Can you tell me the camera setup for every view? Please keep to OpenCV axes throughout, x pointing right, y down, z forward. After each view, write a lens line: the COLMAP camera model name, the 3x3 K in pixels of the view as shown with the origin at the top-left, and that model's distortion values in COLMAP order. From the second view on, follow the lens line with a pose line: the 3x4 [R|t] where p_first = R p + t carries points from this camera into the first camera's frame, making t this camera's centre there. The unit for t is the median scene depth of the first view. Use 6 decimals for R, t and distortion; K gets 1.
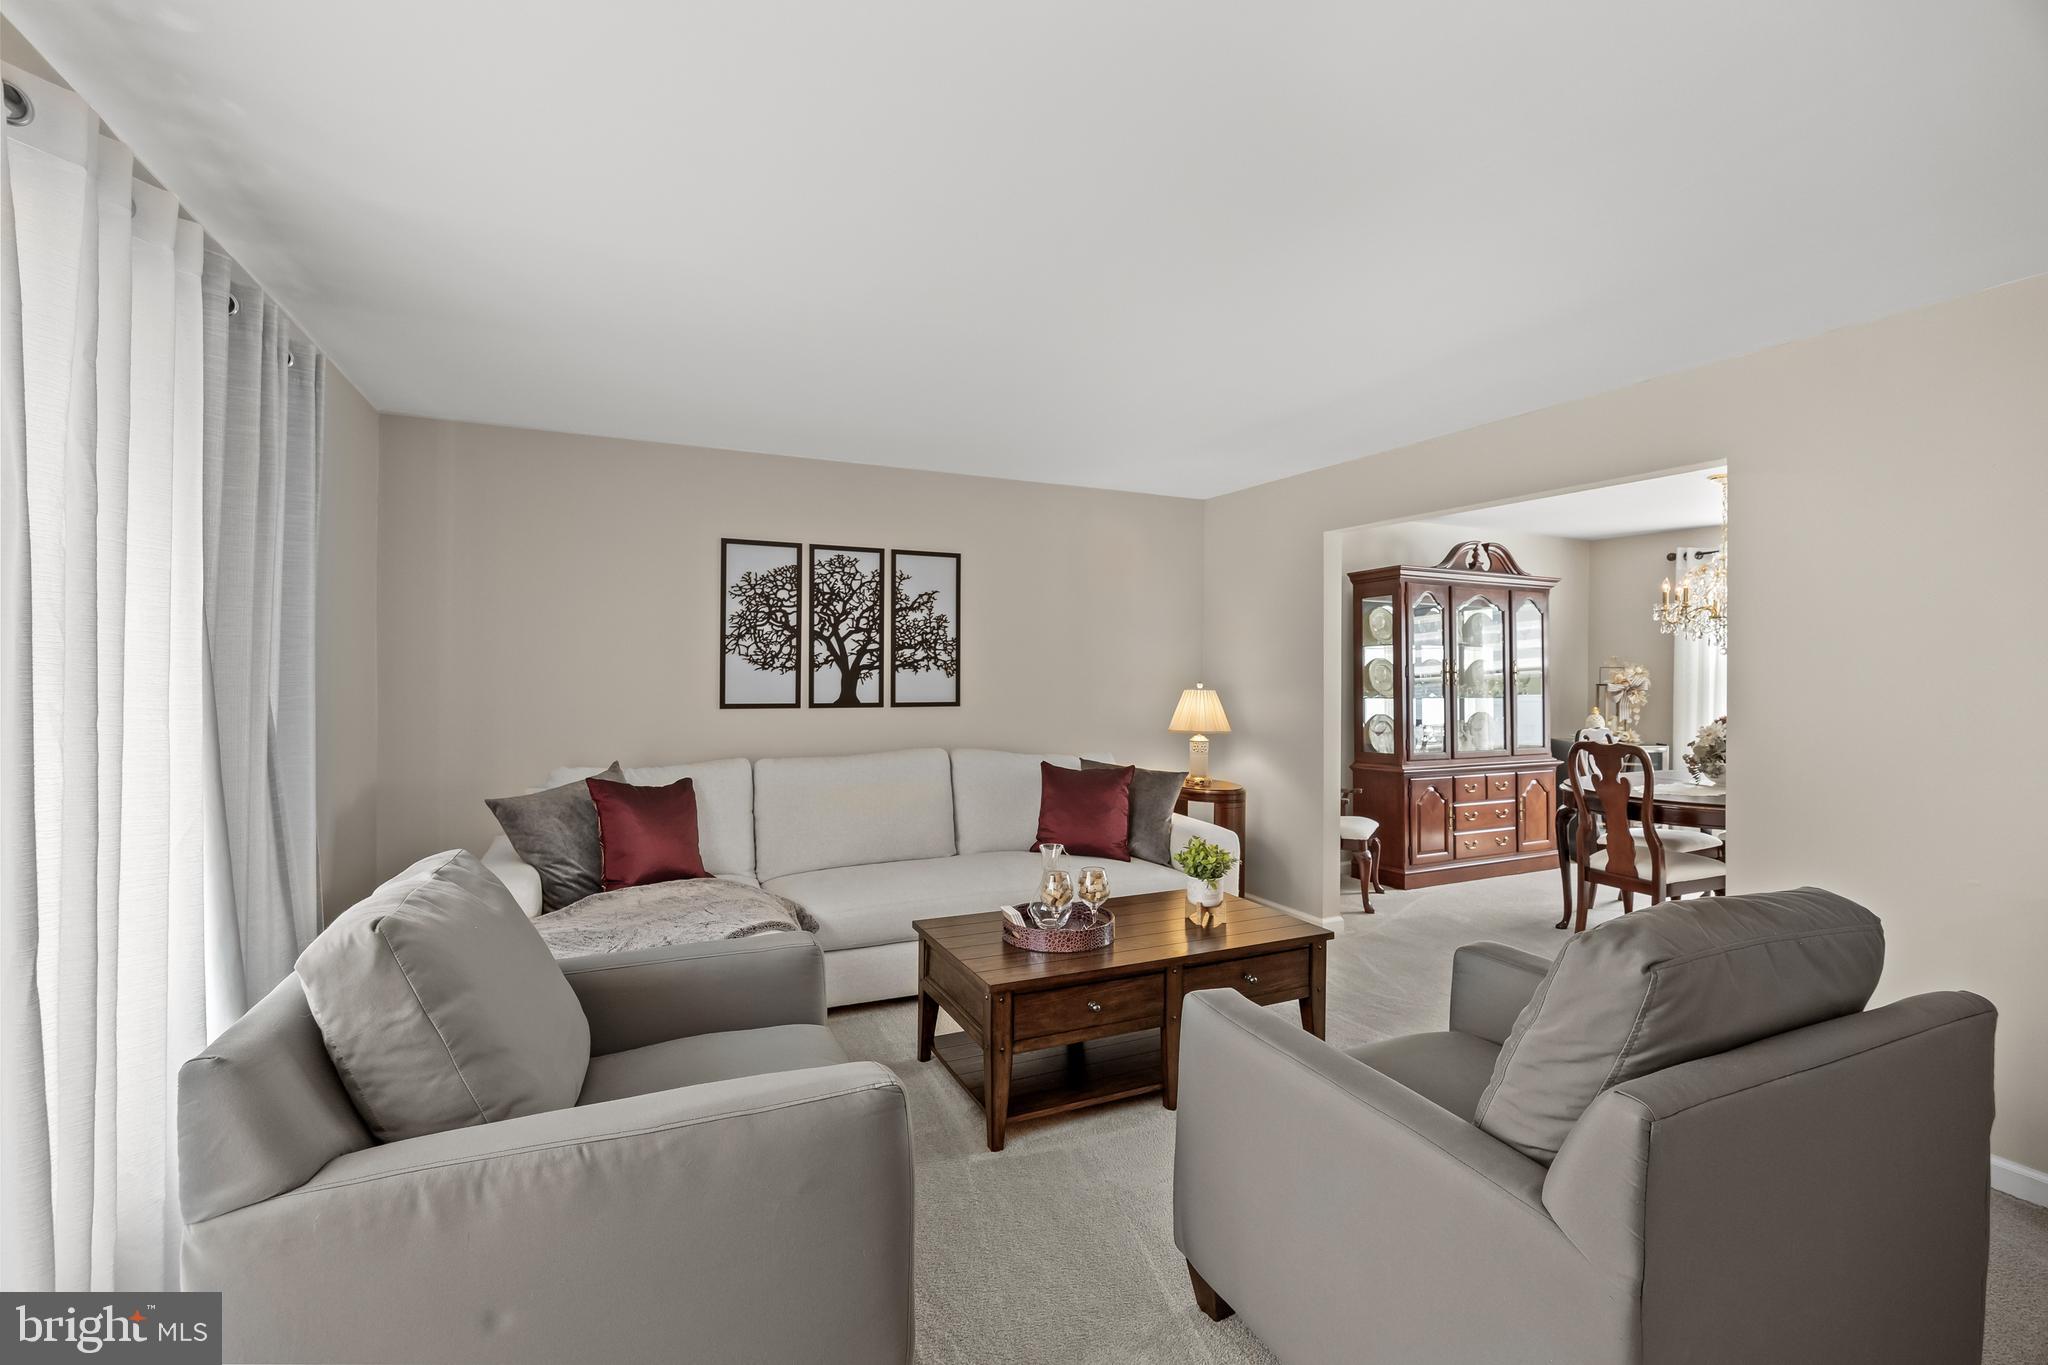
lens RADIAL K [[893.4, 0, 1028.6], [0, 893.4, 680.3], [0, 0, 1]] dist [-0.006878, 0.000245]
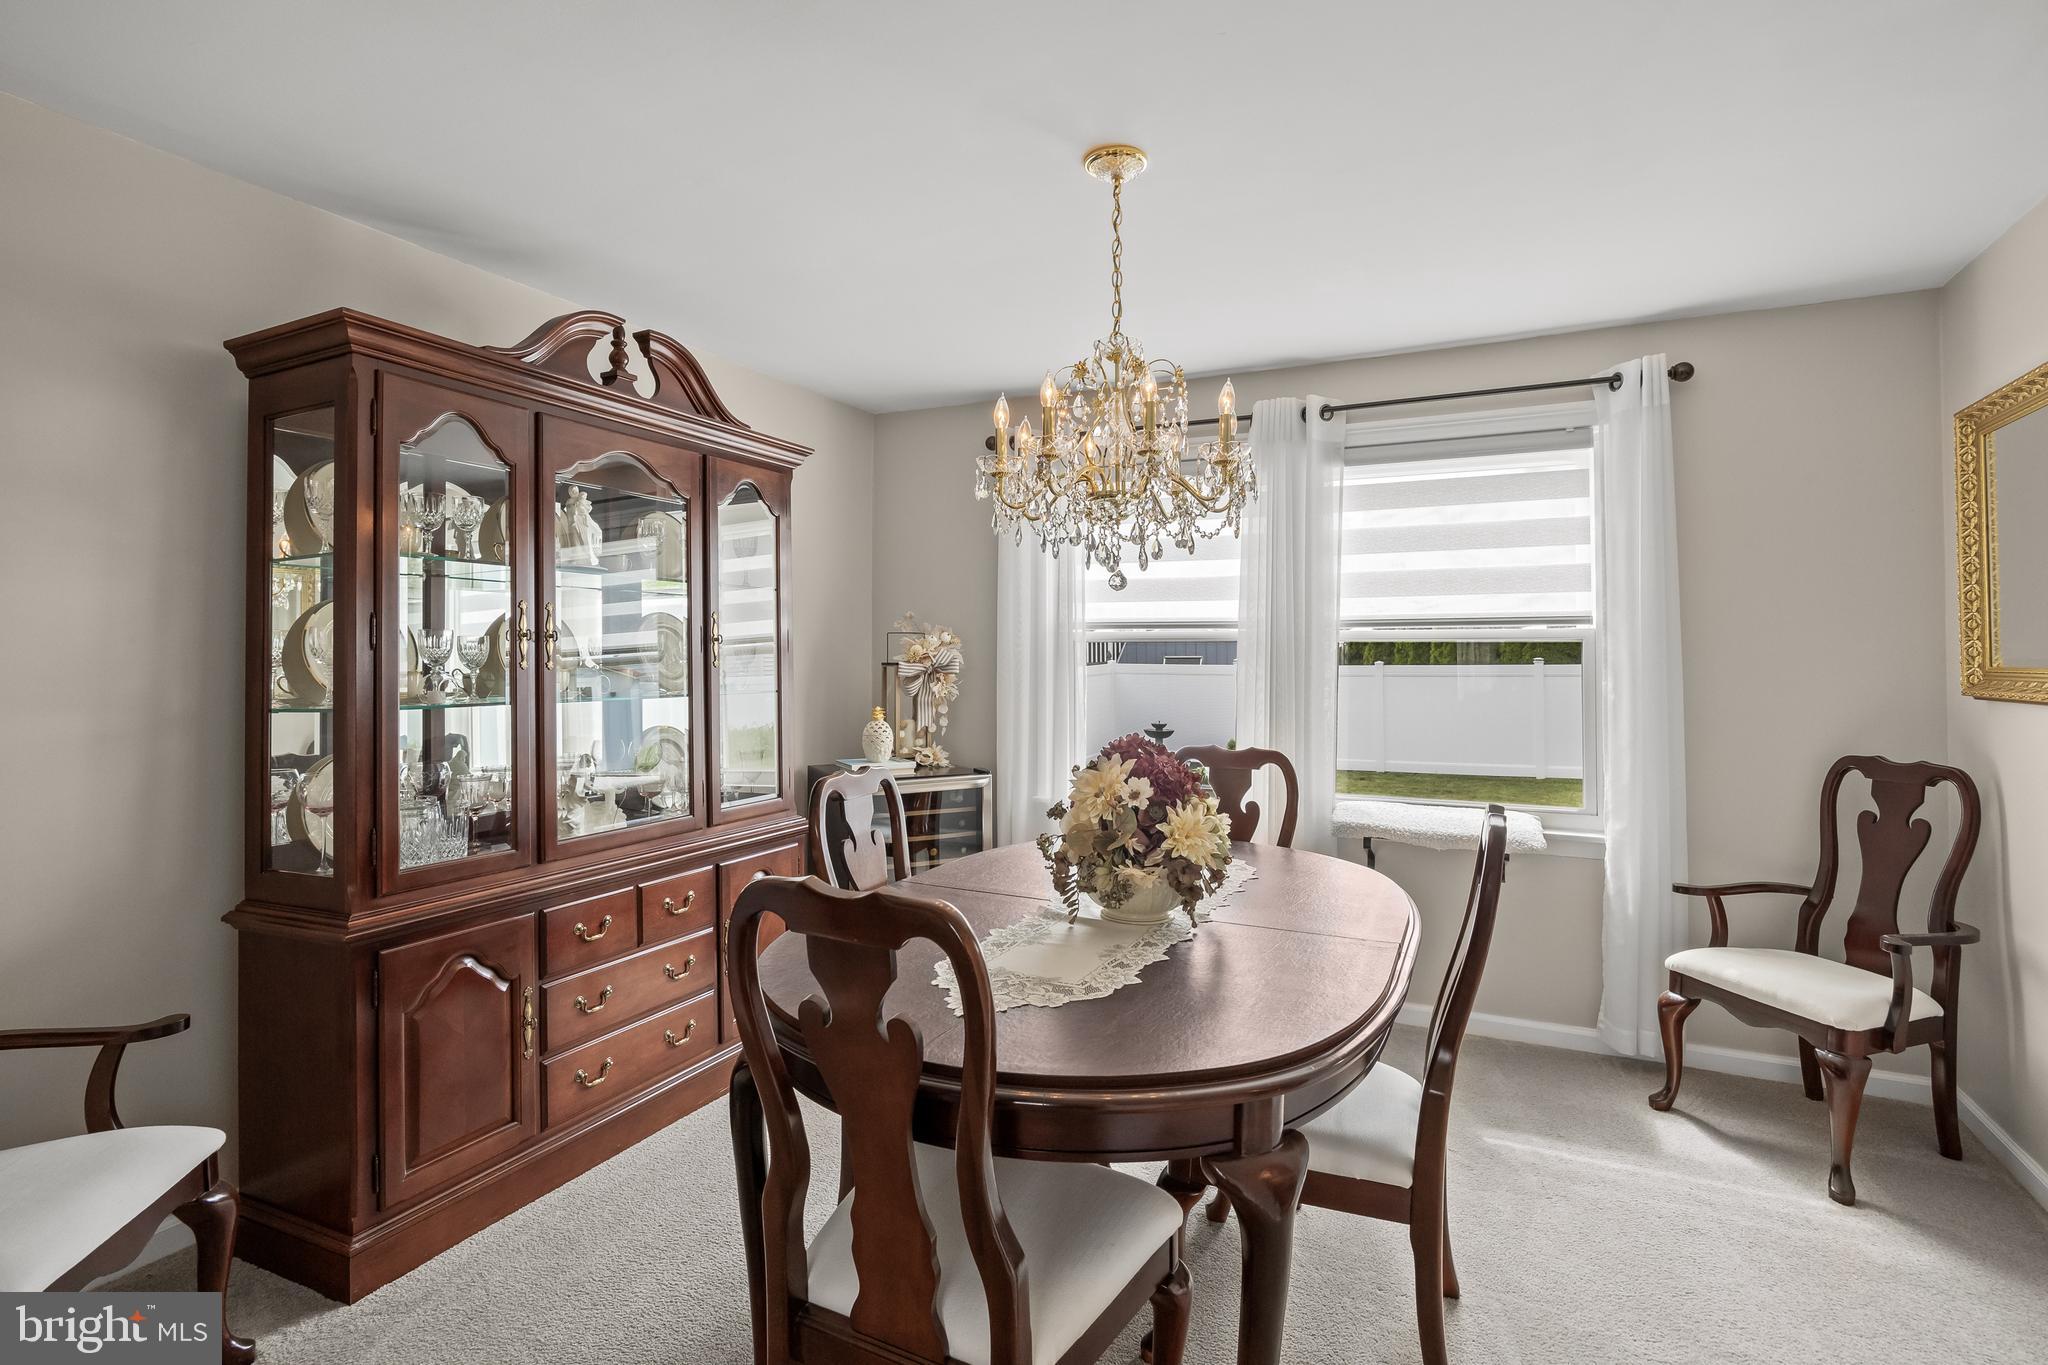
lens RADIAL K [[1056.9, 0, 1024.4], [0, 1056.9, 669.2], [0, 0, 1]] dist [0.000947, 0.000178]
pose [[0.781120, -0.009980, 0.624301, 0.339206], [0.005368, 0.999943, 0.009269, 0.002632], [-0.624357, -0.003889, 0.781129, 0.494550]]
